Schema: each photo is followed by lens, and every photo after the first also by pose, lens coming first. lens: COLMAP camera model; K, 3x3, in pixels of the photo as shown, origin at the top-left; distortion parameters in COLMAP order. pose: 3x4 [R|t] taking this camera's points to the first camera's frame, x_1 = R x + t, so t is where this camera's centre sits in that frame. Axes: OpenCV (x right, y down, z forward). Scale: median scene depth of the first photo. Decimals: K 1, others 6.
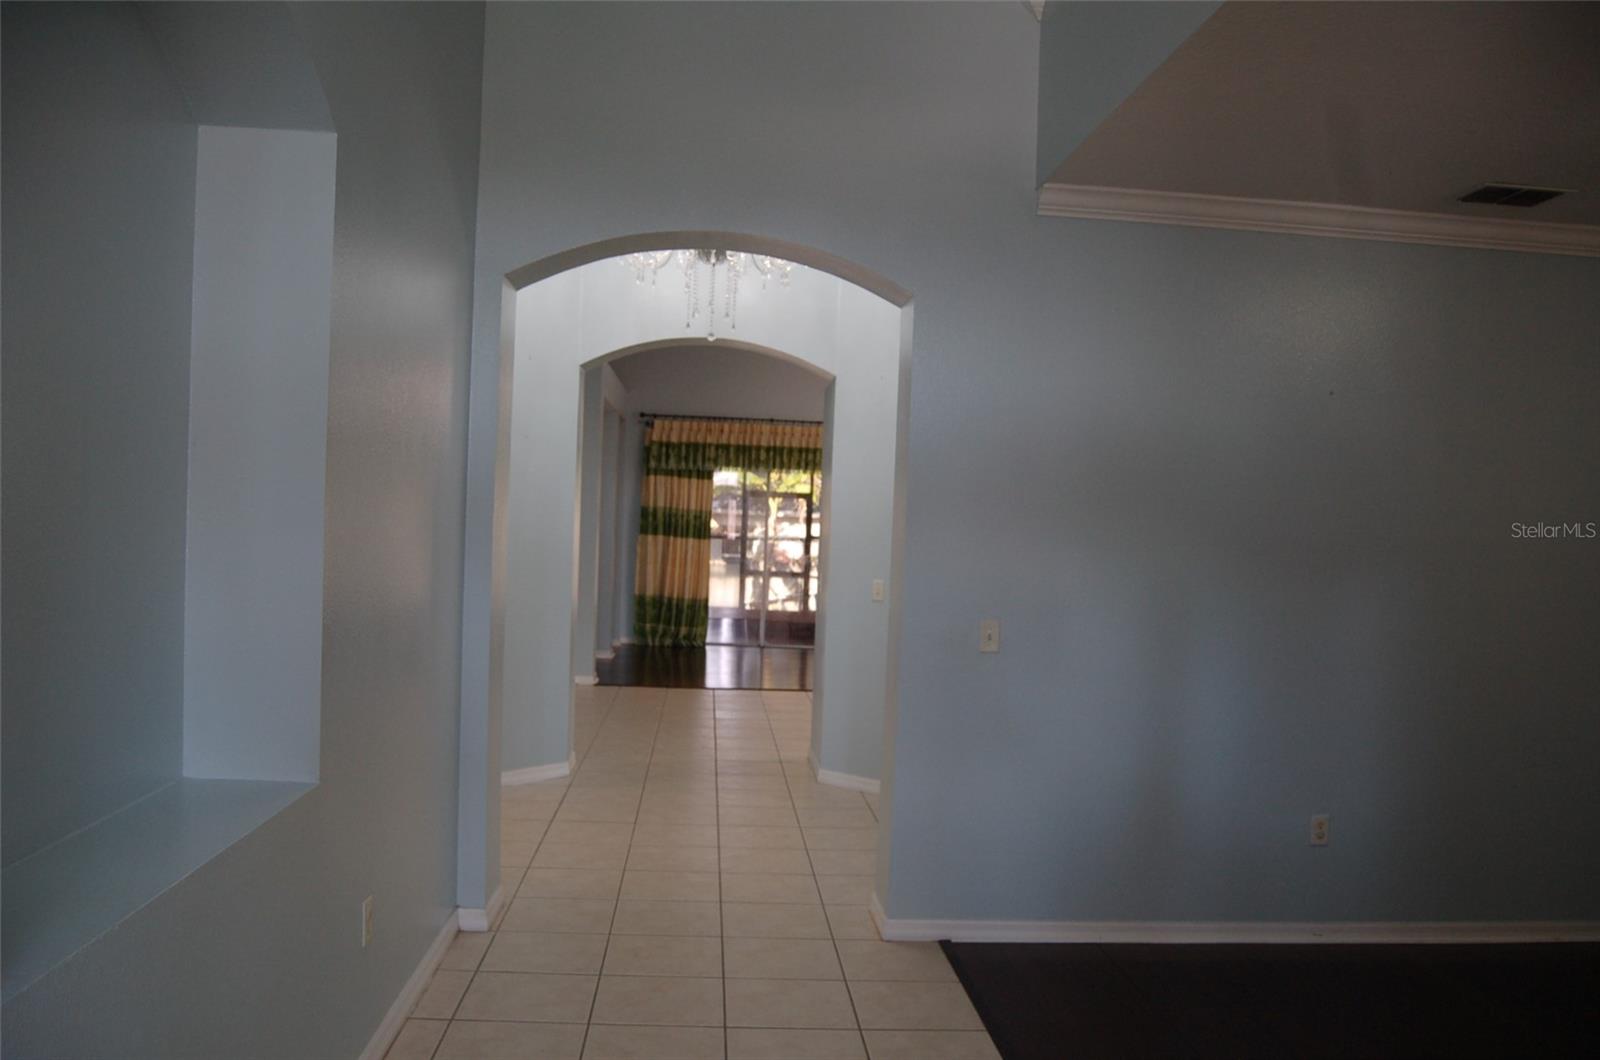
lens RADIAL K [[1263.8, 0, 800.3], [0, 1263.8, 530.4], [0, 0, 1]] dist [-0.090155, 0.035121]
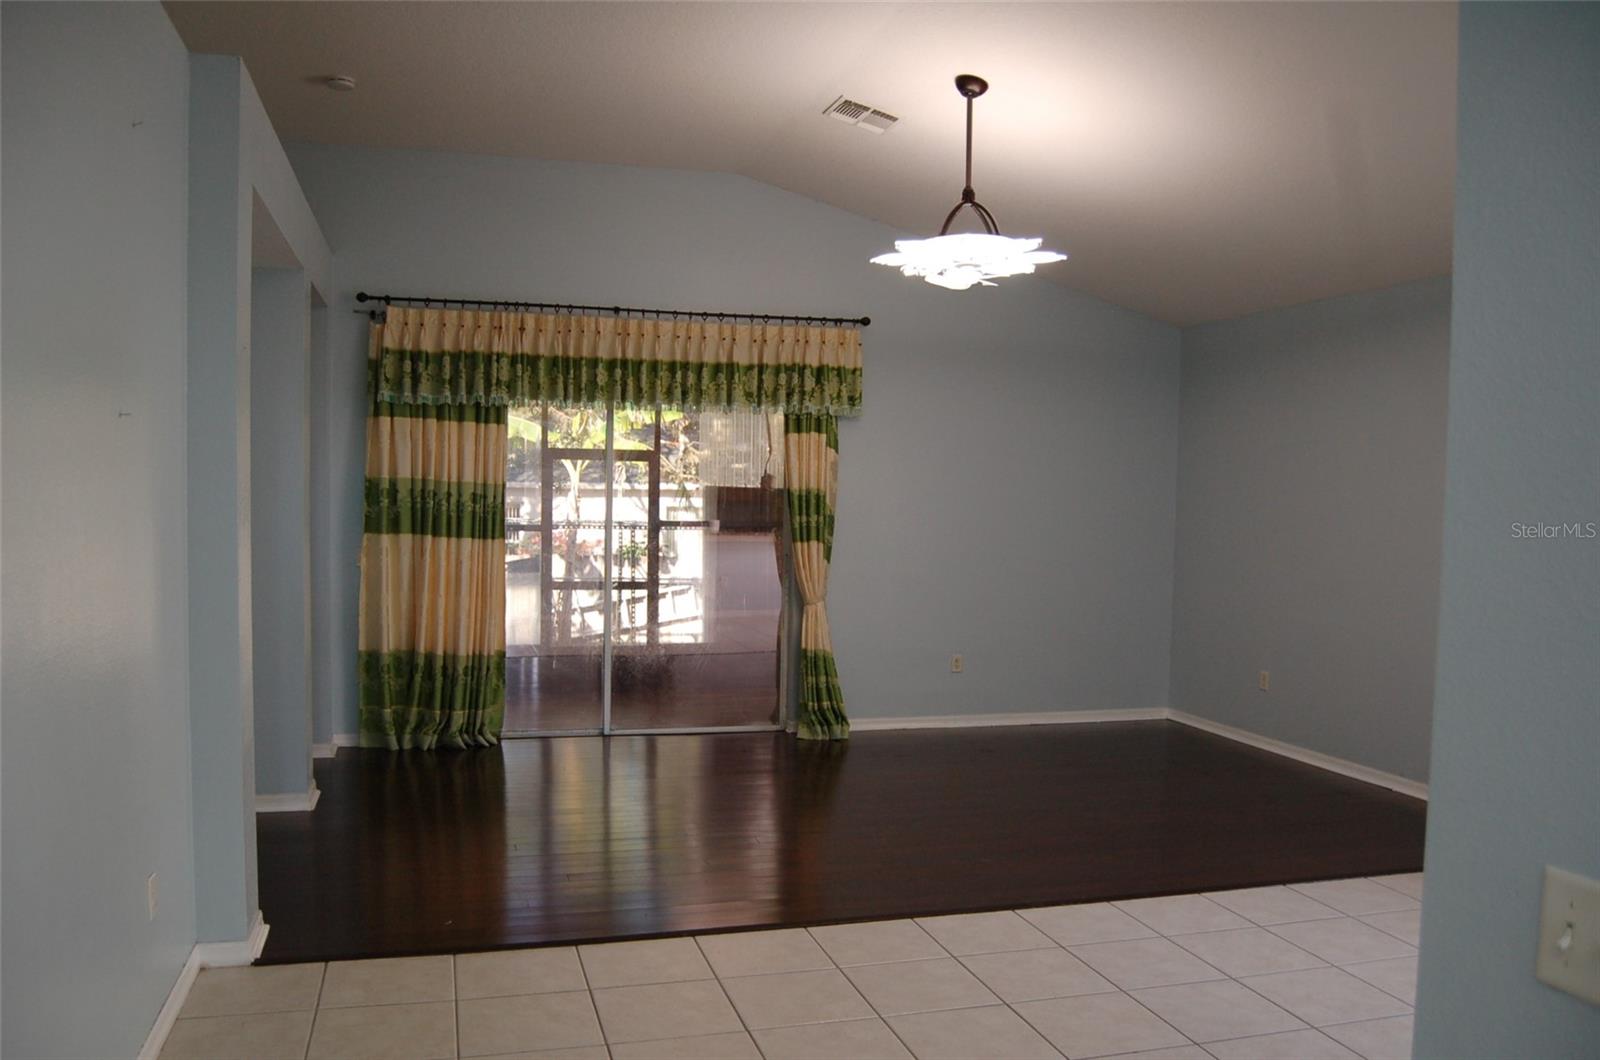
lens RADIAL K [[1263.8, 0, 790.6], [0, 1263.8, 558.6], [0, 0, 1]] dist [-0.090155, 0.035121]
pose [[0.979741, -0.030159, 0.197984, -0.058901], [0.020271, 0.998452, 0.051785, -0.009249], [-0.199239, -0.046723, 0.978836, 0.470891]]
